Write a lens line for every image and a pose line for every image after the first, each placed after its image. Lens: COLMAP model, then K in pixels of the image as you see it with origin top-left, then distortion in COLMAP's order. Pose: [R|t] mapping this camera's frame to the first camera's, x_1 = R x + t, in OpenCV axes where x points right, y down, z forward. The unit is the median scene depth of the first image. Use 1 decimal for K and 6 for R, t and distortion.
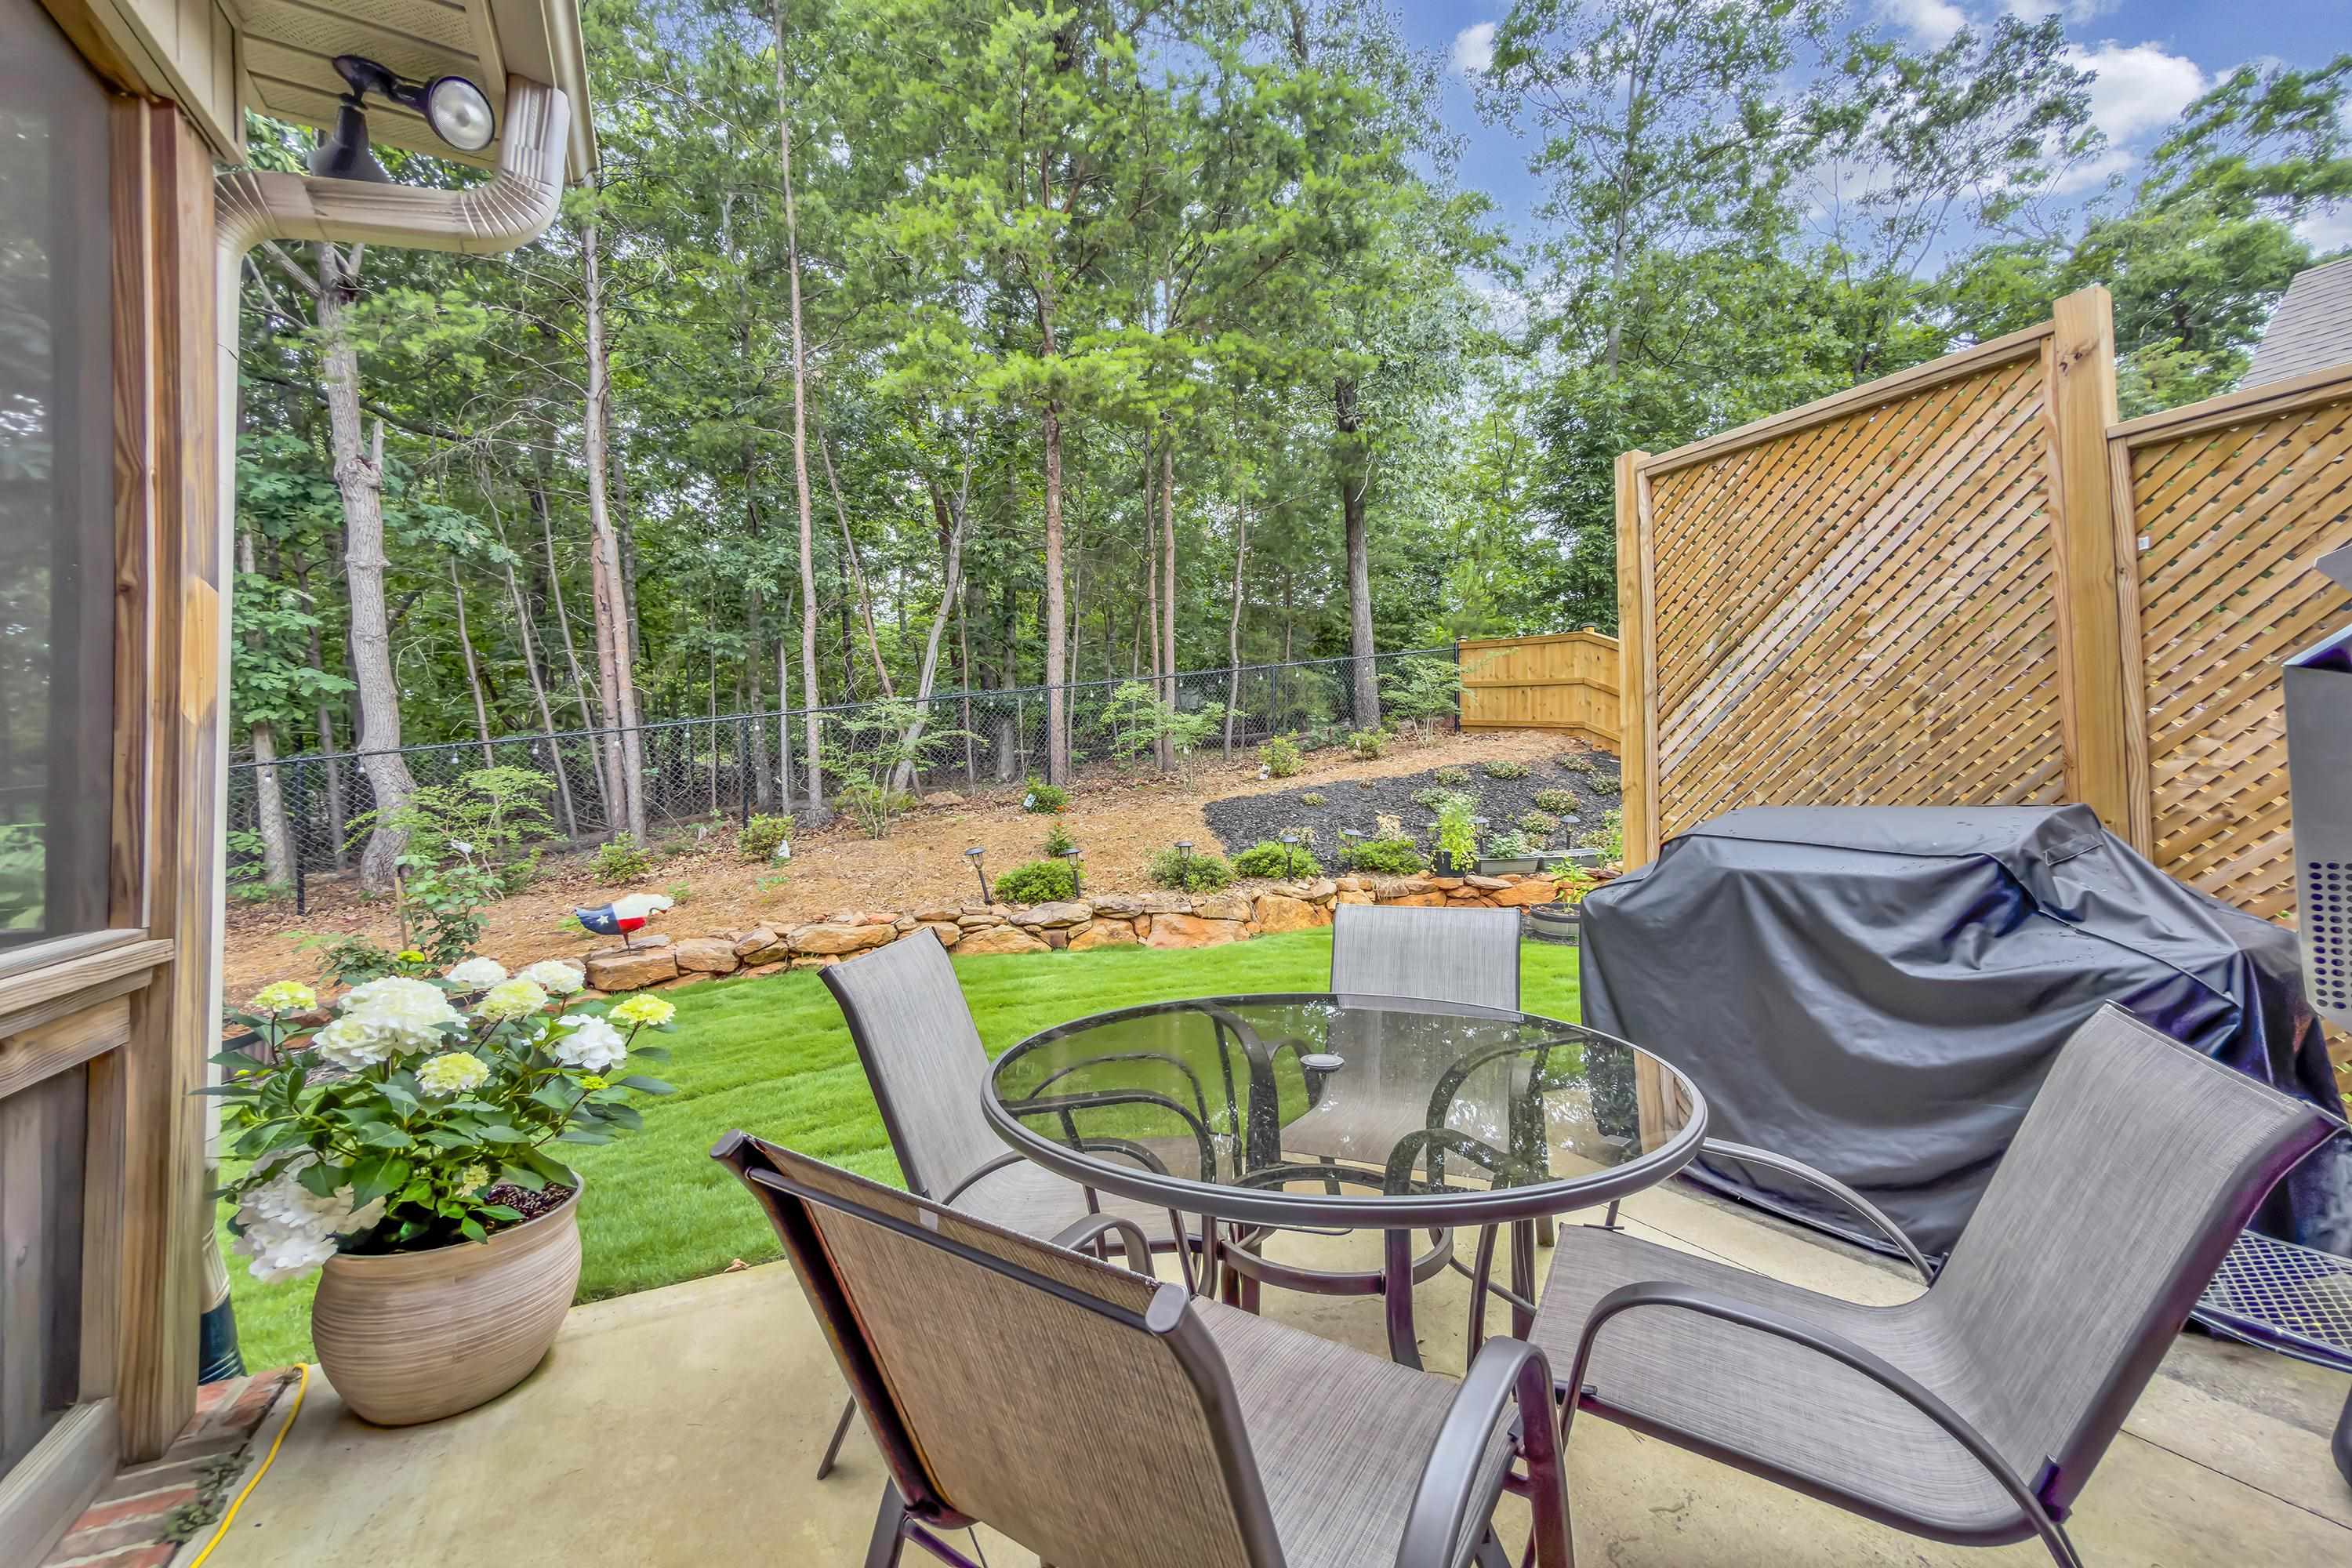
lens RADIAL K [[952.3, 0, 1176.0], [0, 952.3, 784.0], [0, 0, 1]] dist [0.000566, 0.000386]
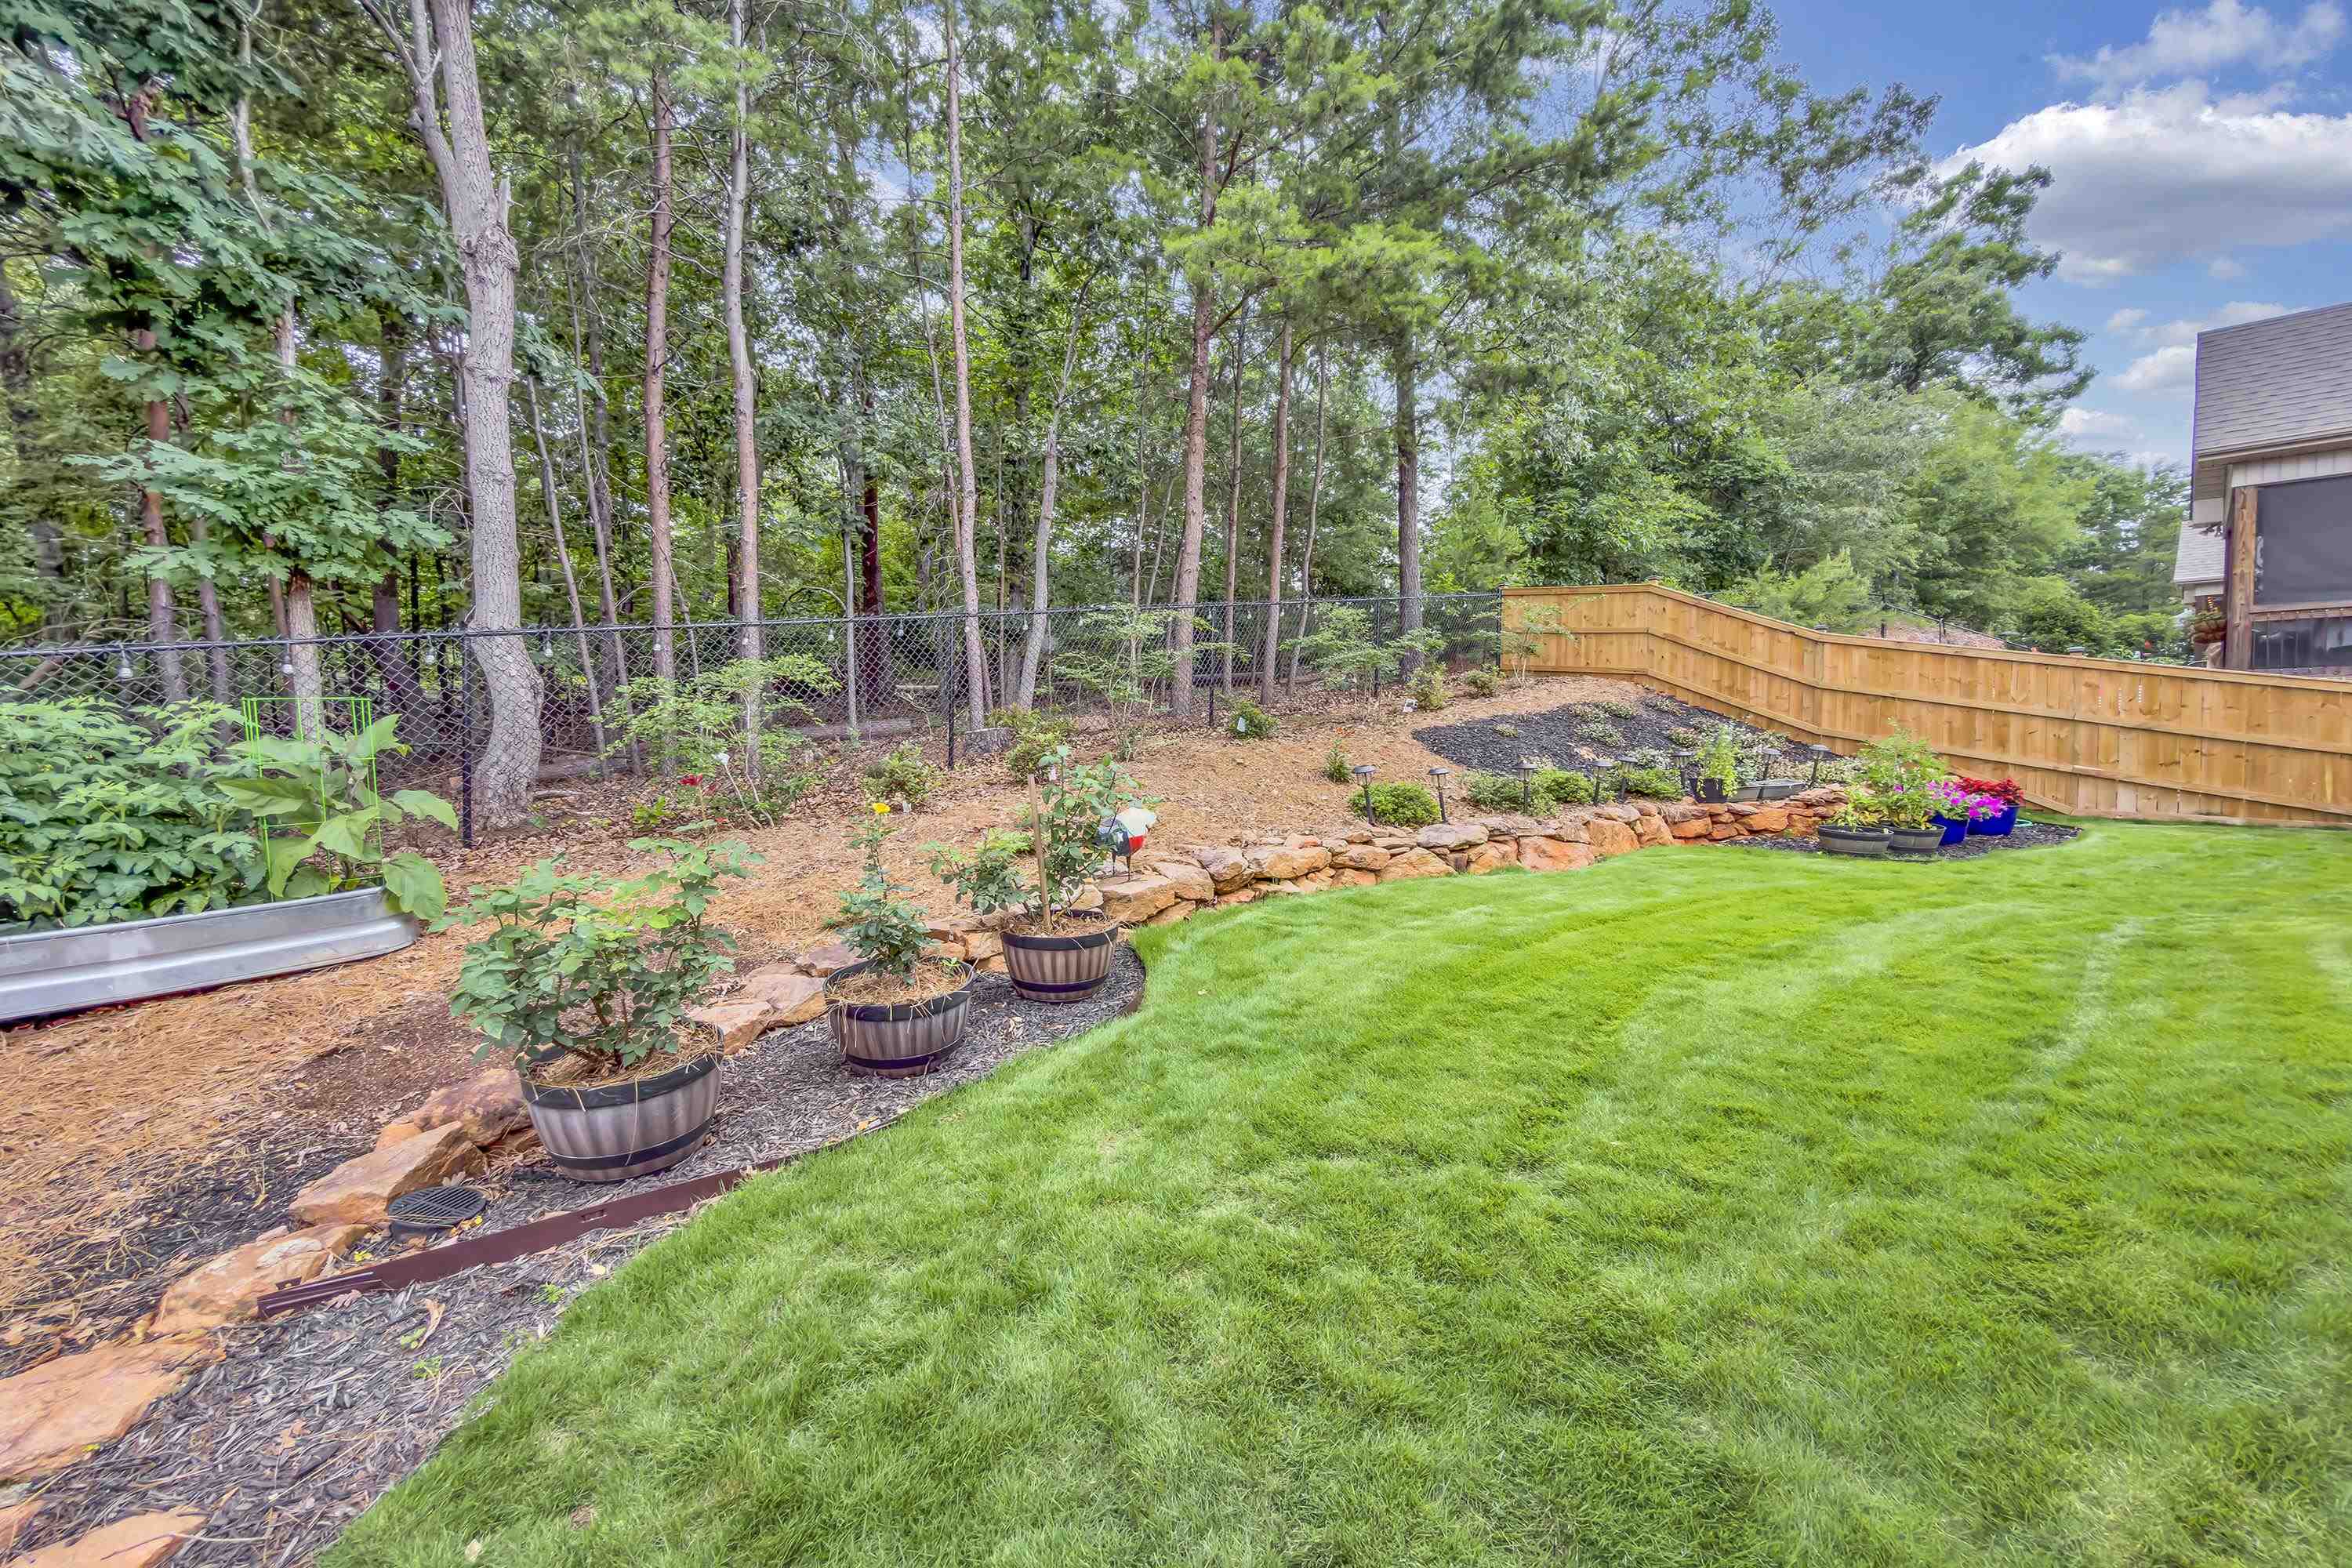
lens RADIAL K [[952.3, 0, 1176.0], [0, 952.3, 784.0], [0, 0, 1]] dist [0.000566, 0.000386]
pose [[0.964857, 0.007336, 0.262673, -0.638438], [-0.019298, 0.998889, 0.042989, 0.050203], [-0.262066, -0.046547, 0.963927, 0.167307]]
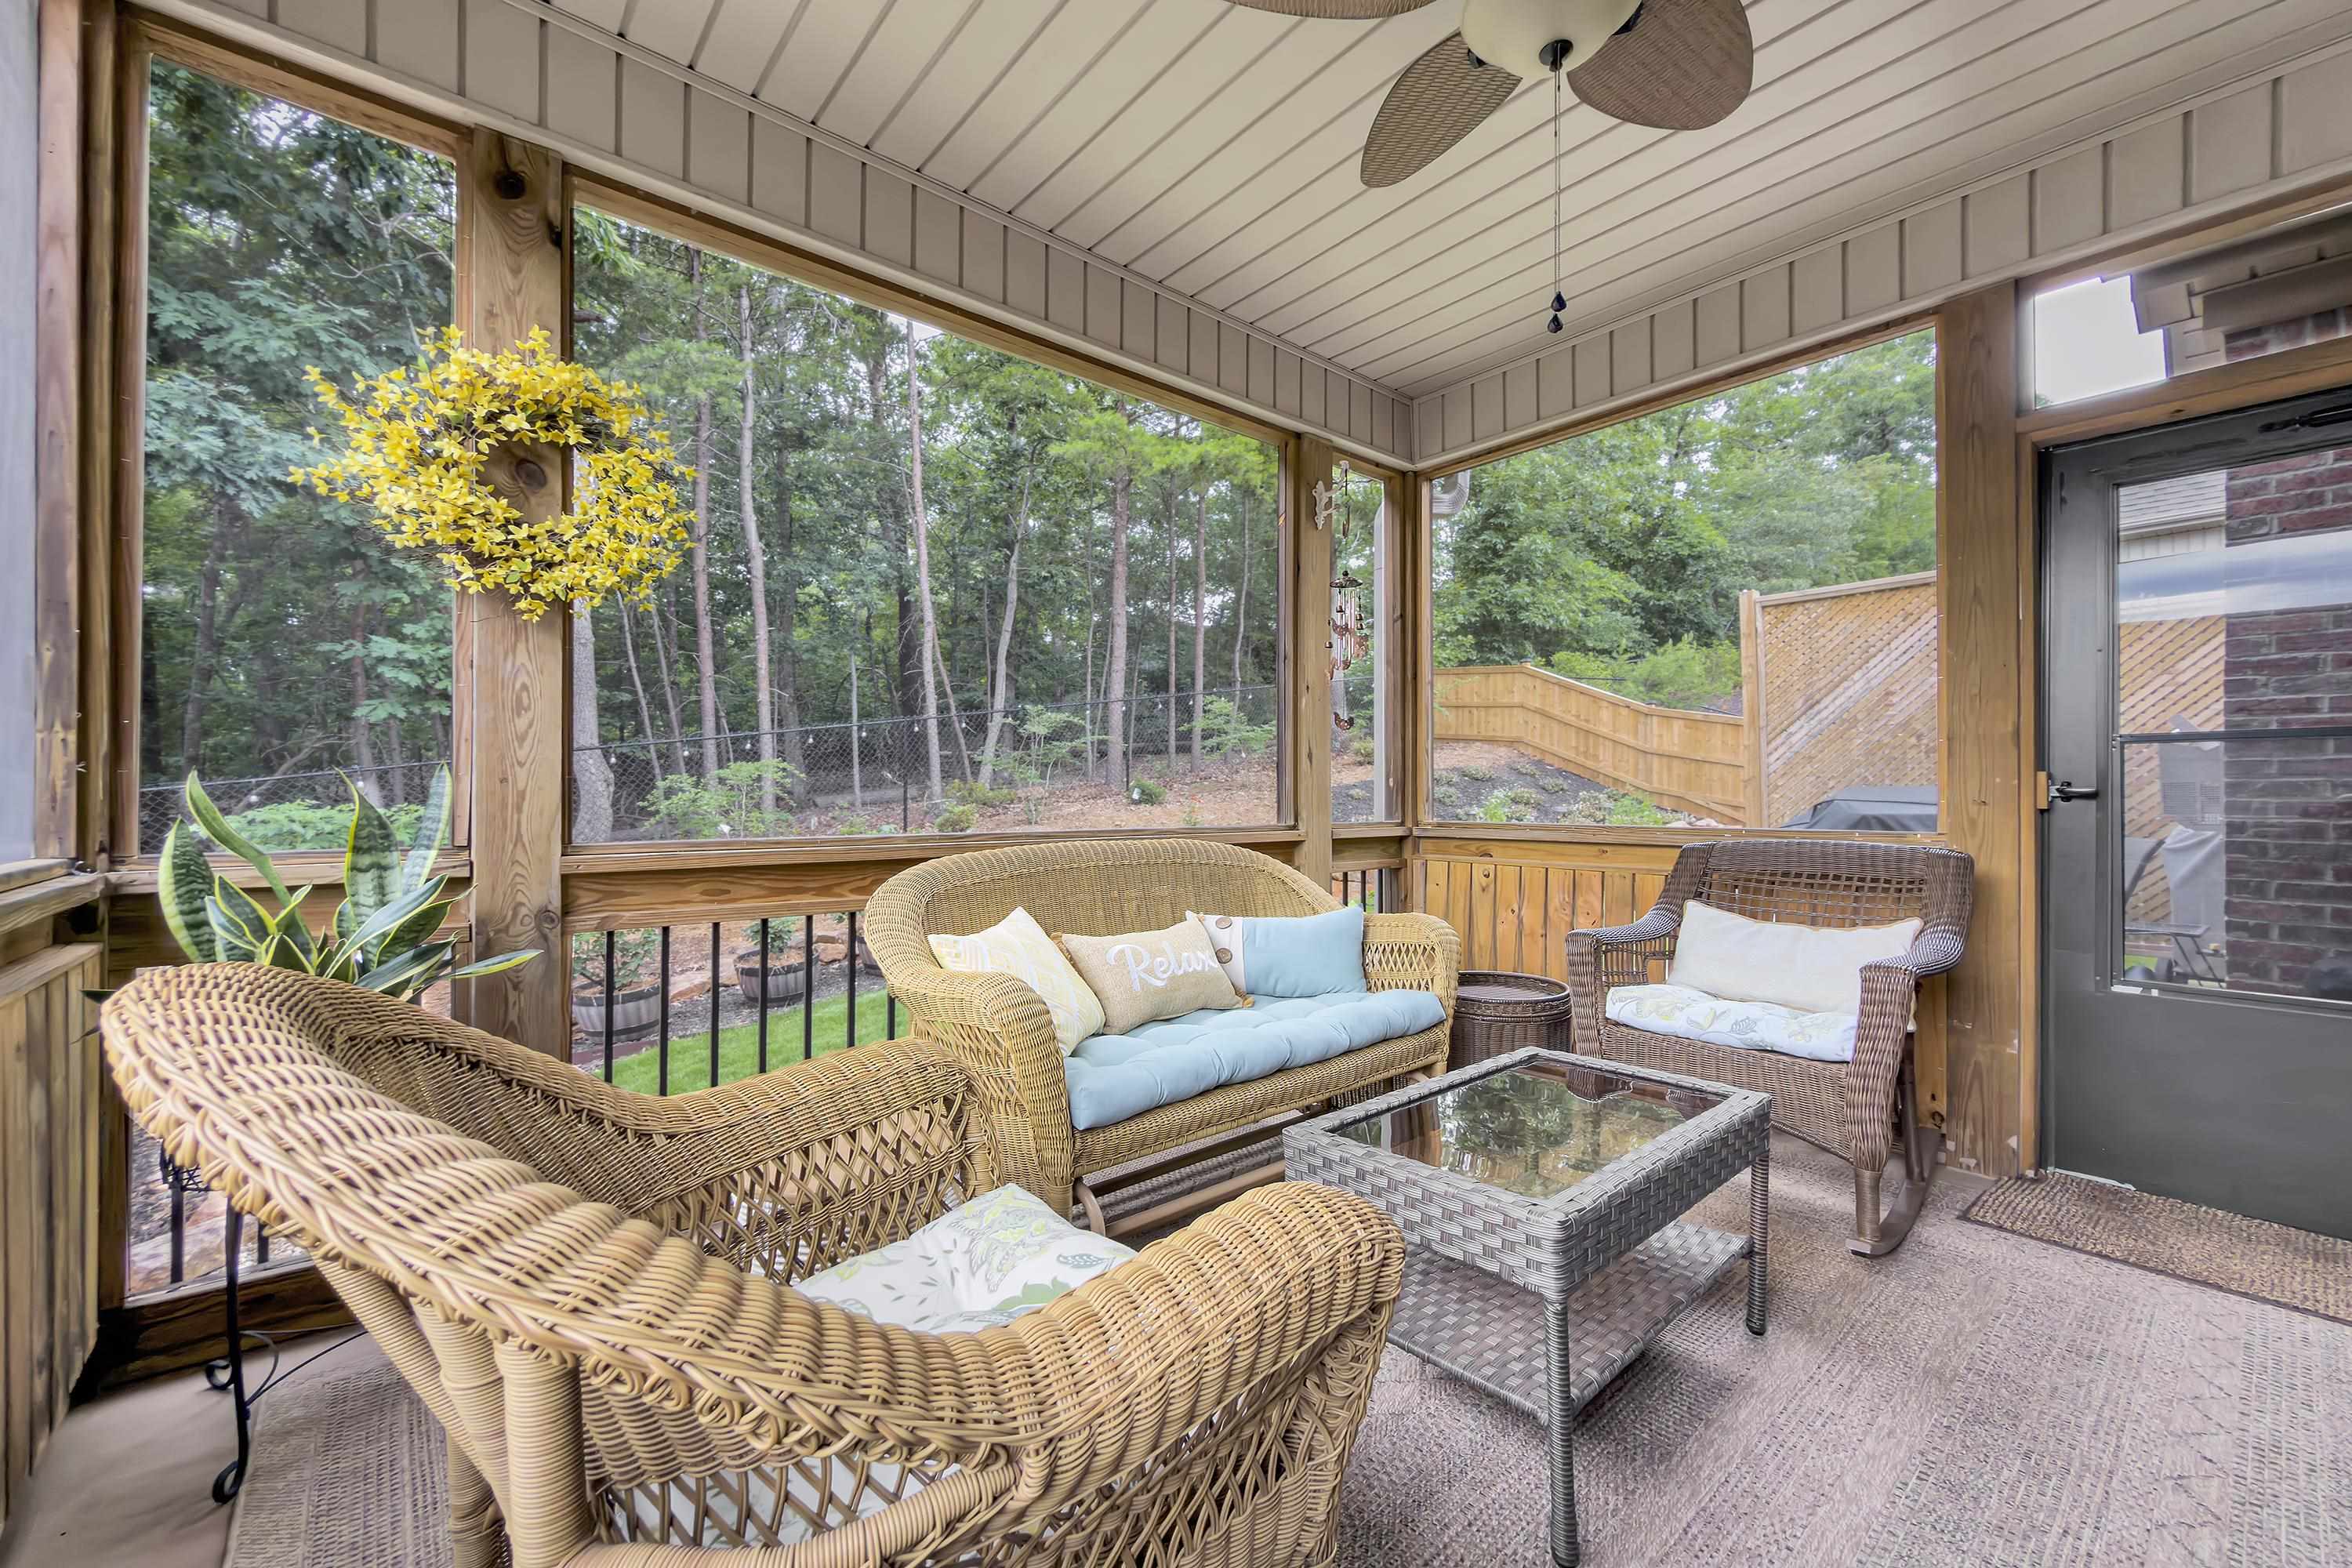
lens RADIAL K [[944.6, 0, 1200.9], [0, 944.6, 804.4], [0, 0, 1]] dist [0.000986, 0.000103]
pose [[0.977983, 0.004120, 0.208642, -0.448375], [-0.007473, 0.999855, 0.015282, 0.015972], [-0.208549, -0.016504, 0.977873, -0.261484]]
